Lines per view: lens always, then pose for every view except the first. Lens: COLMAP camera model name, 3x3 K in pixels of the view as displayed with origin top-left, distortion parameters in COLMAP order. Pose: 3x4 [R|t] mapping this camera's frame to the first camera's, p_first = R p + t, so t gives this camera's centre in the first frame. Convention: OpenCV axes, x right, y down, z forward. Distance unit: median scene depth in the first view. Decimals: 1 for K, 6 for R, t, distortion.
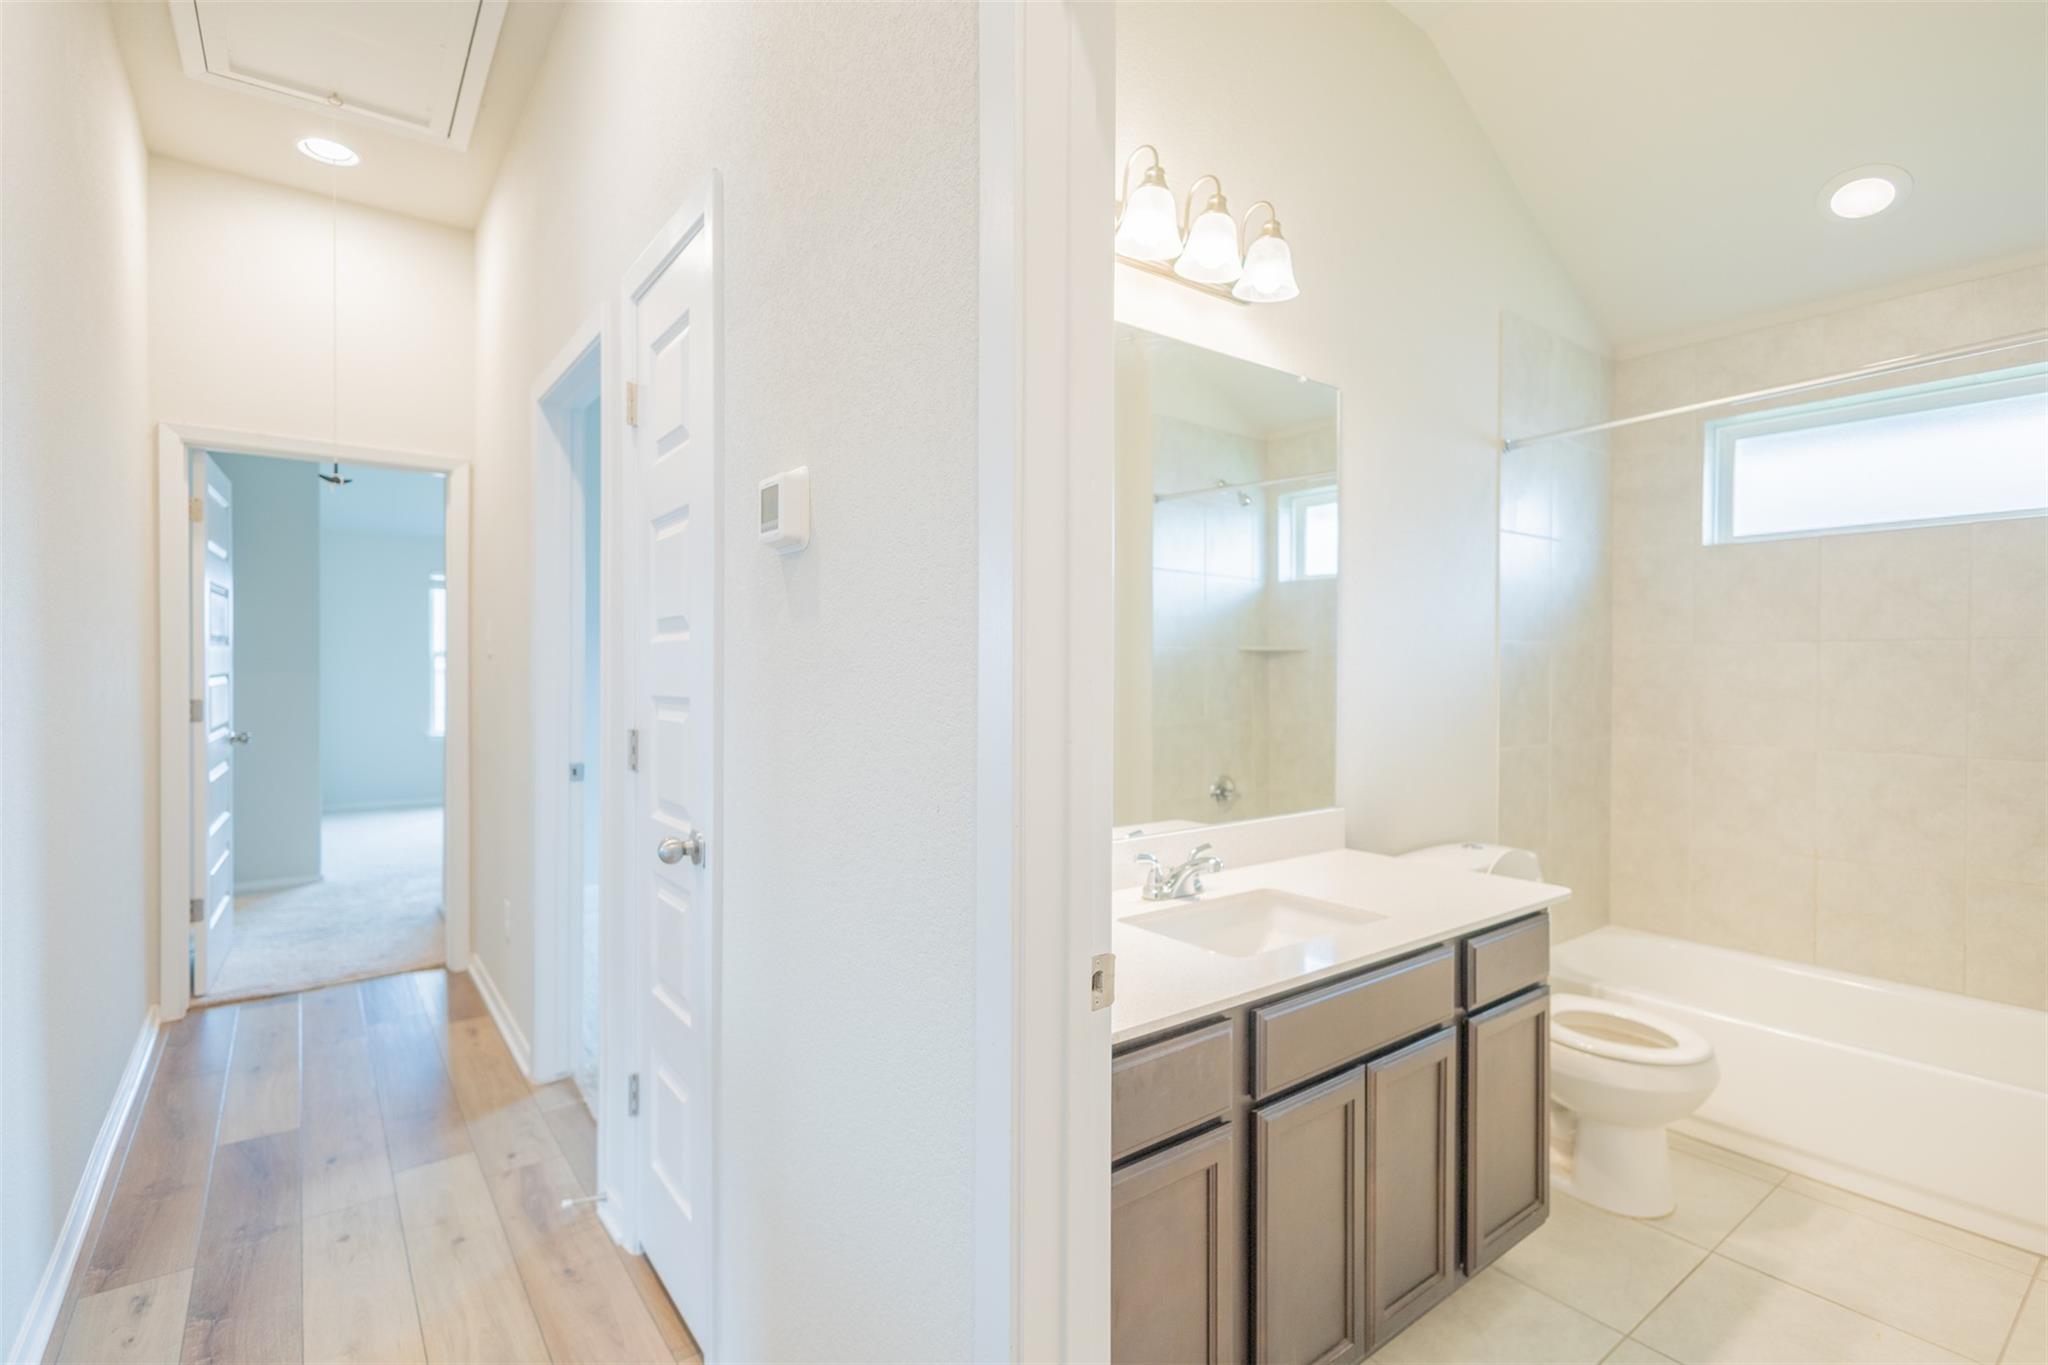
lens RADIAL K [[952.1, 0, 1020.2], [0, 952.1, 672.6], [0, 0, 1]] dist [0.000311, -0.000077]
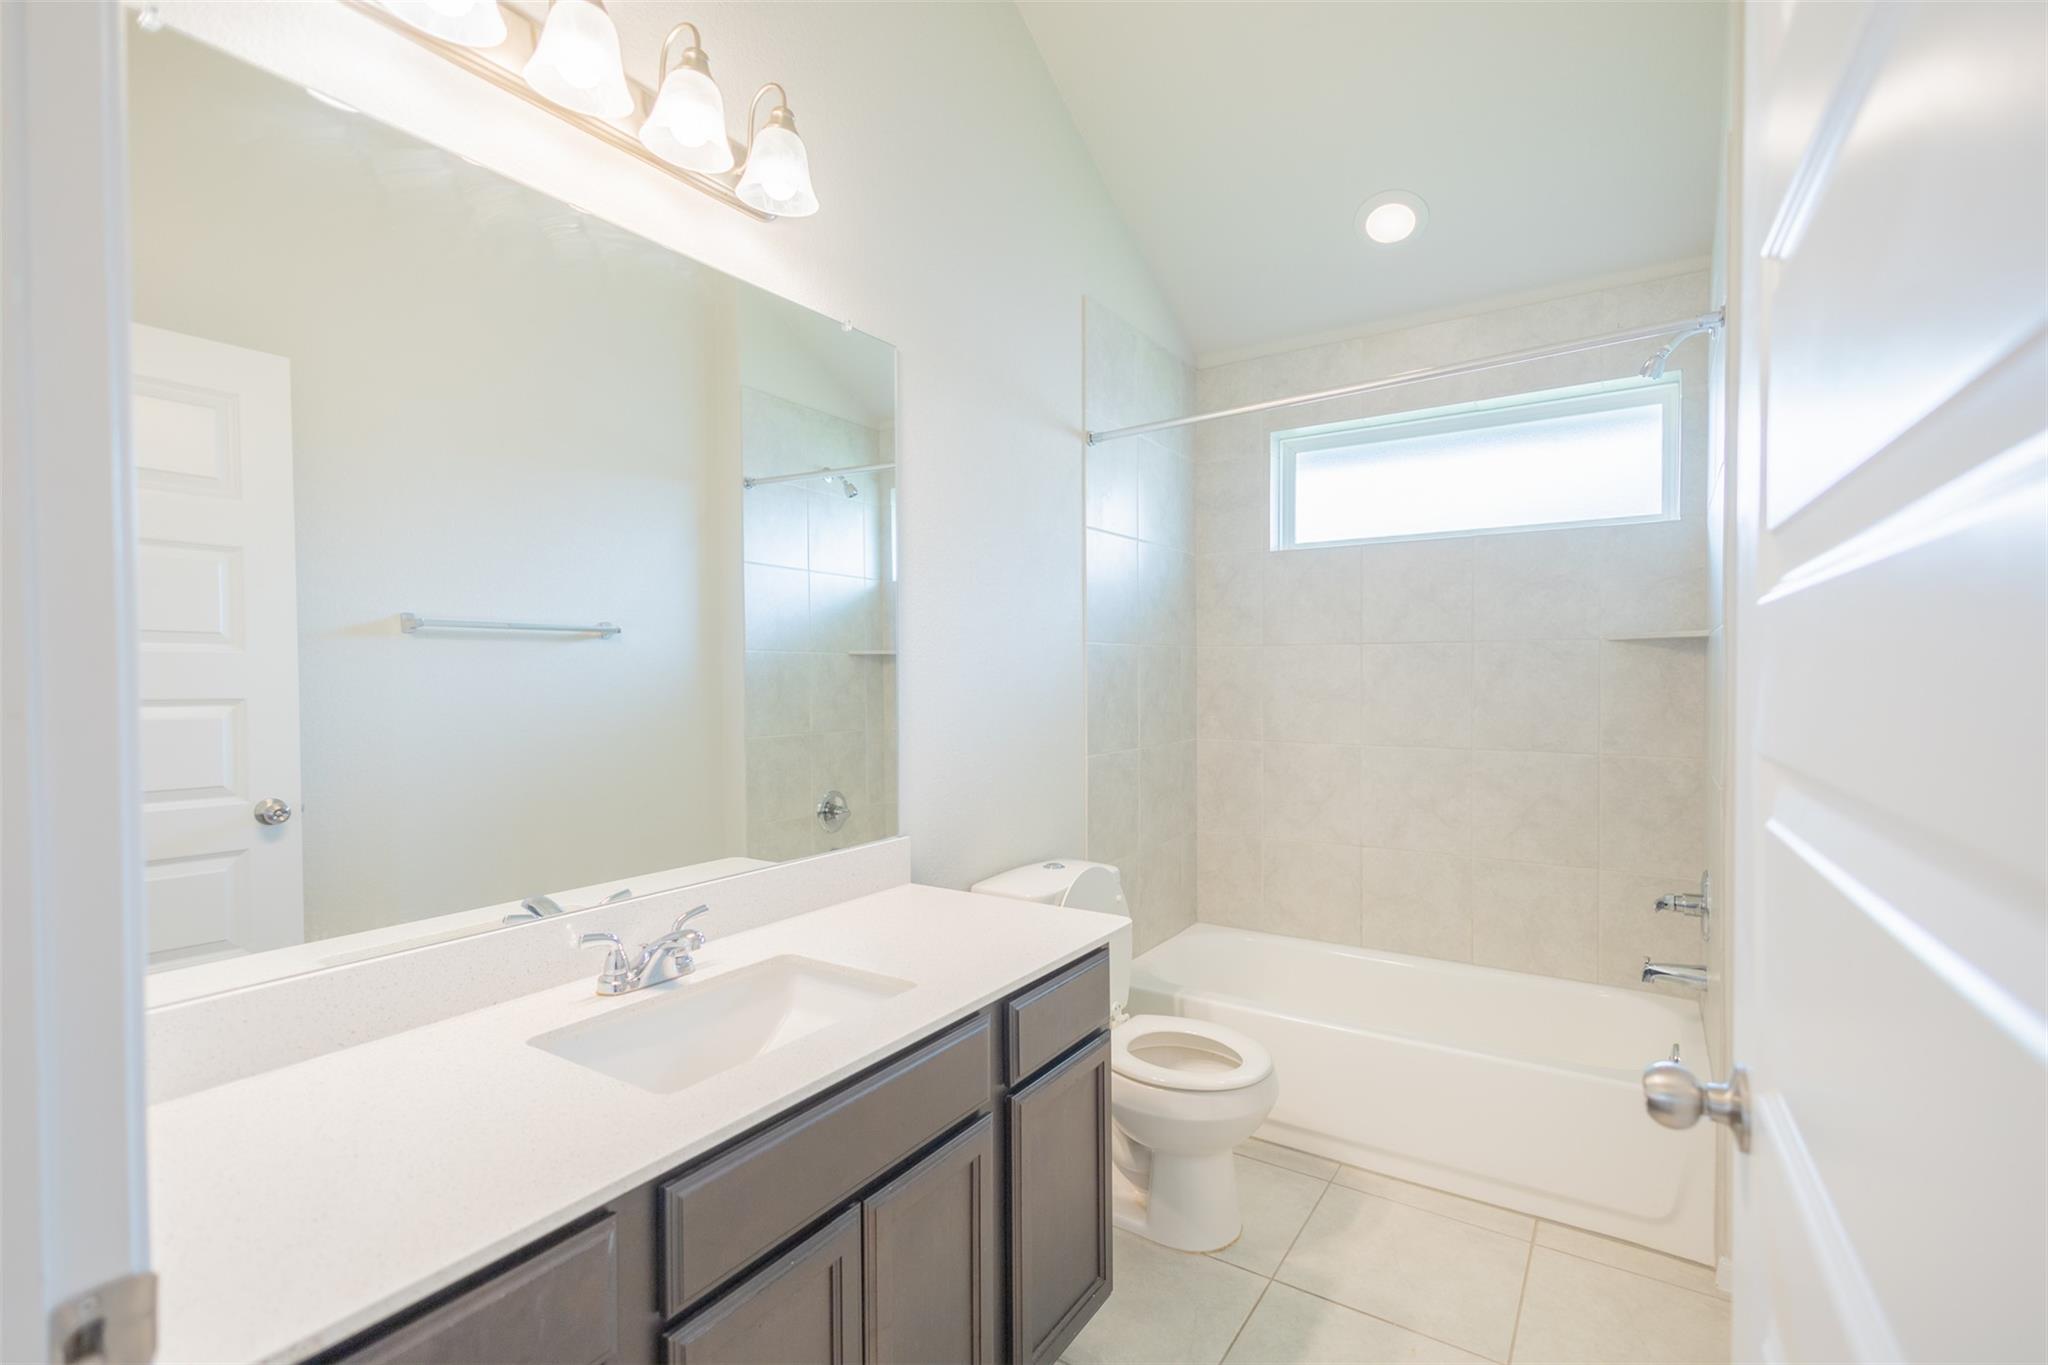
lens RADIAL K [[934.7, 0, 1024.0], [0, 934.7, 682.5], [0, 0, 1]] dist [-0.000256, 0.000135]
pose [[0.941560, -0.012835, 0.336602, 0.145909], [0.011074, 0.999913, 0.007151, -0.001790], [-0.336664, -0.003006, 0.941620, 0.159368]]
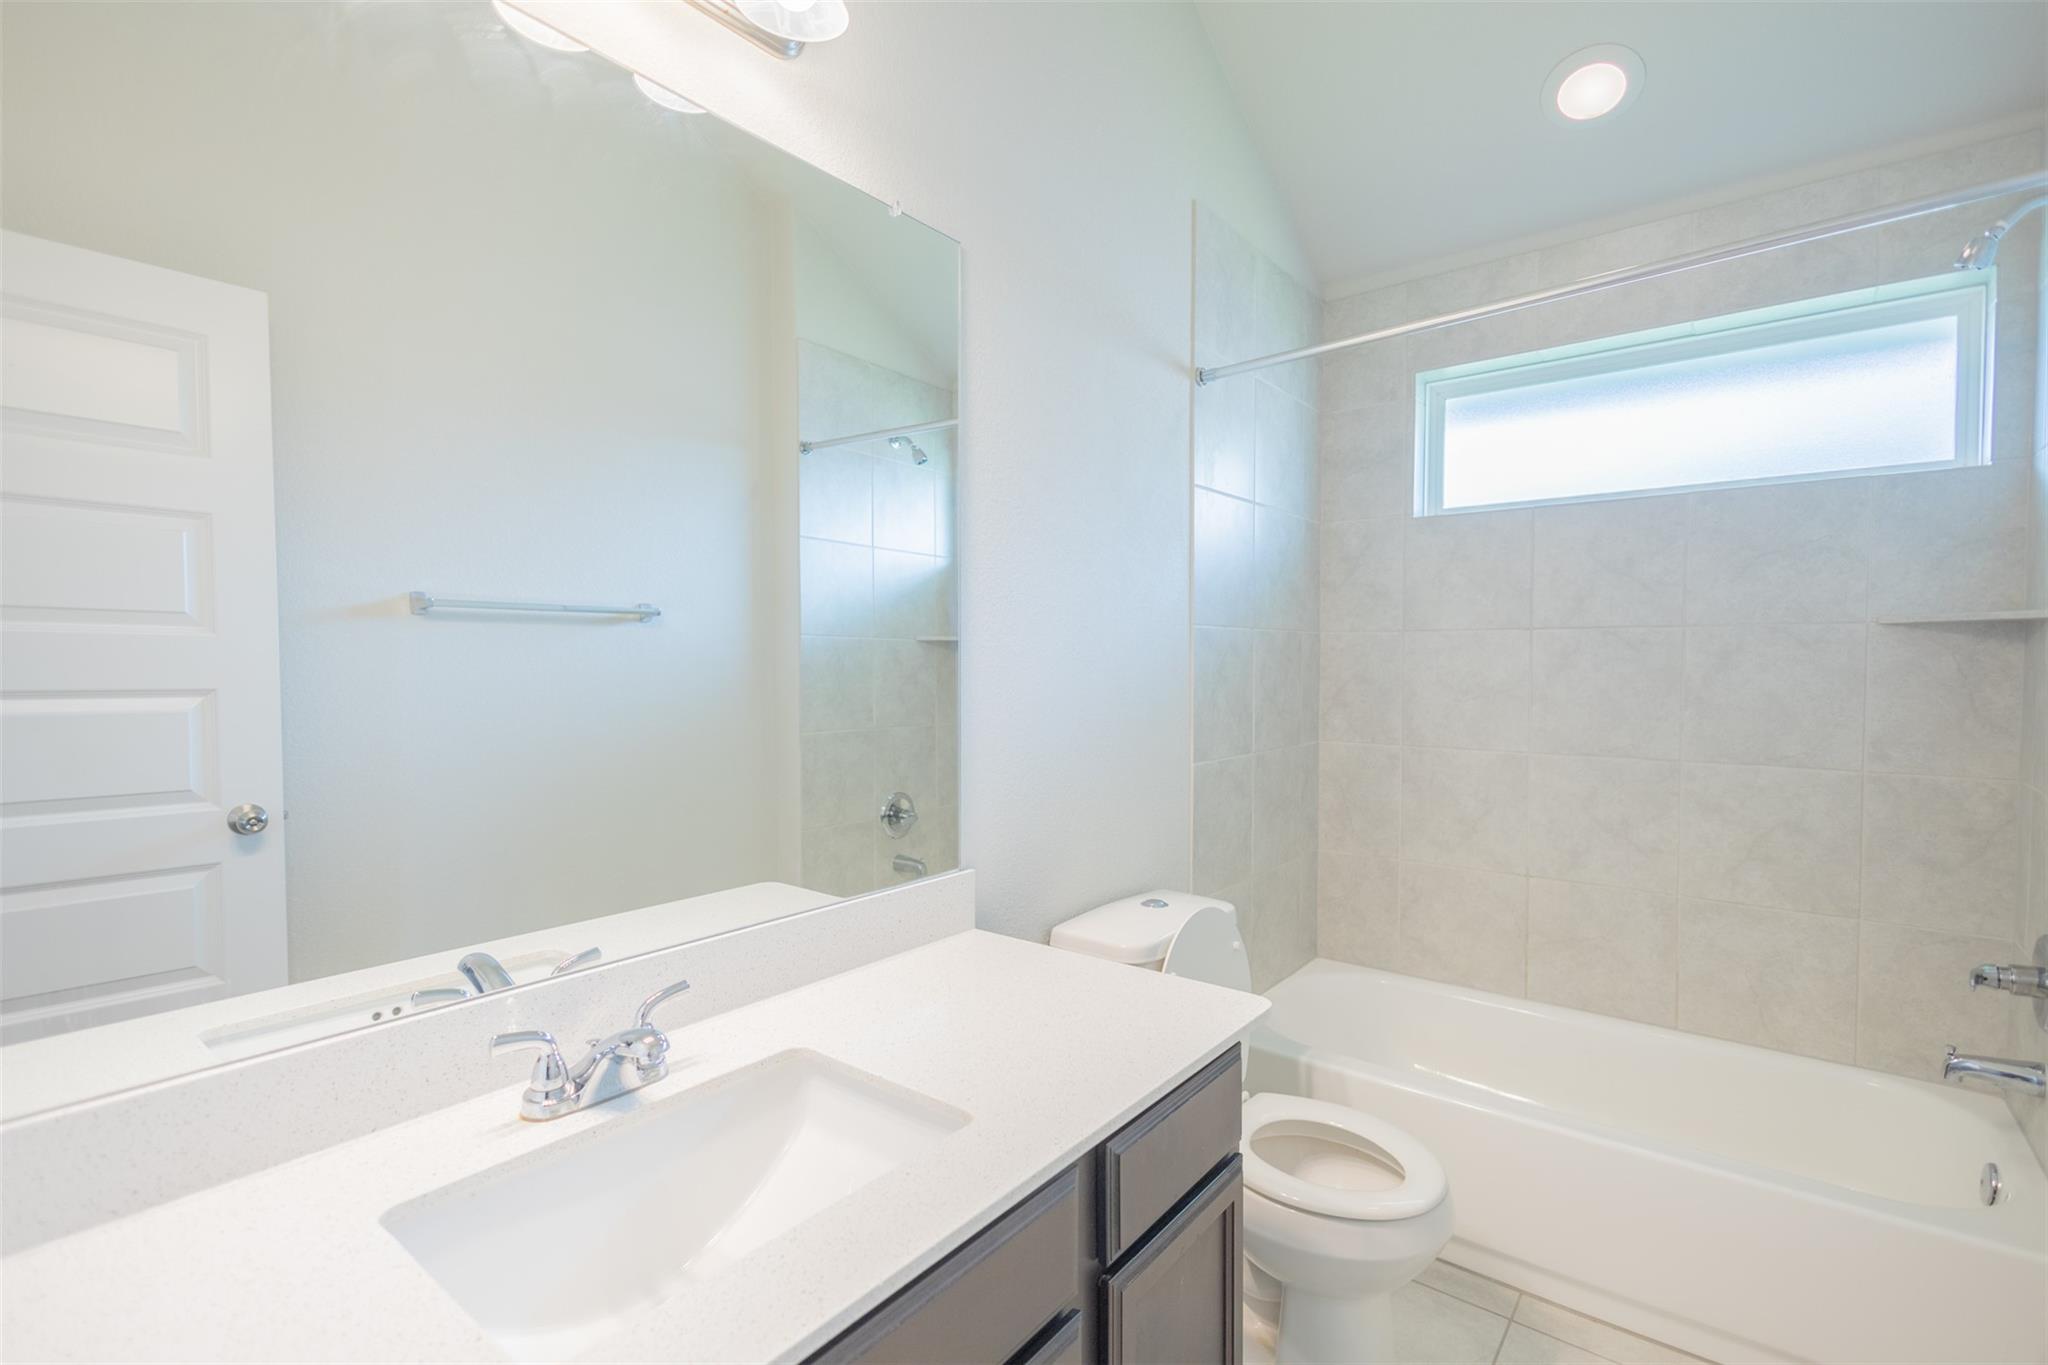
lens RADIAL K [[934.7, 0, 1024.0], [0, 934.7, 682.5], [0, 0, 1]] dist [-0.000256, 0.000135]
pose [[0.967366, -0.010416, 0.253170, 0.195611], [0.005852, 0.999807, 0.018772, -0.003457], [-0.253317, -0.016678, 0.967240, 0.328718]]
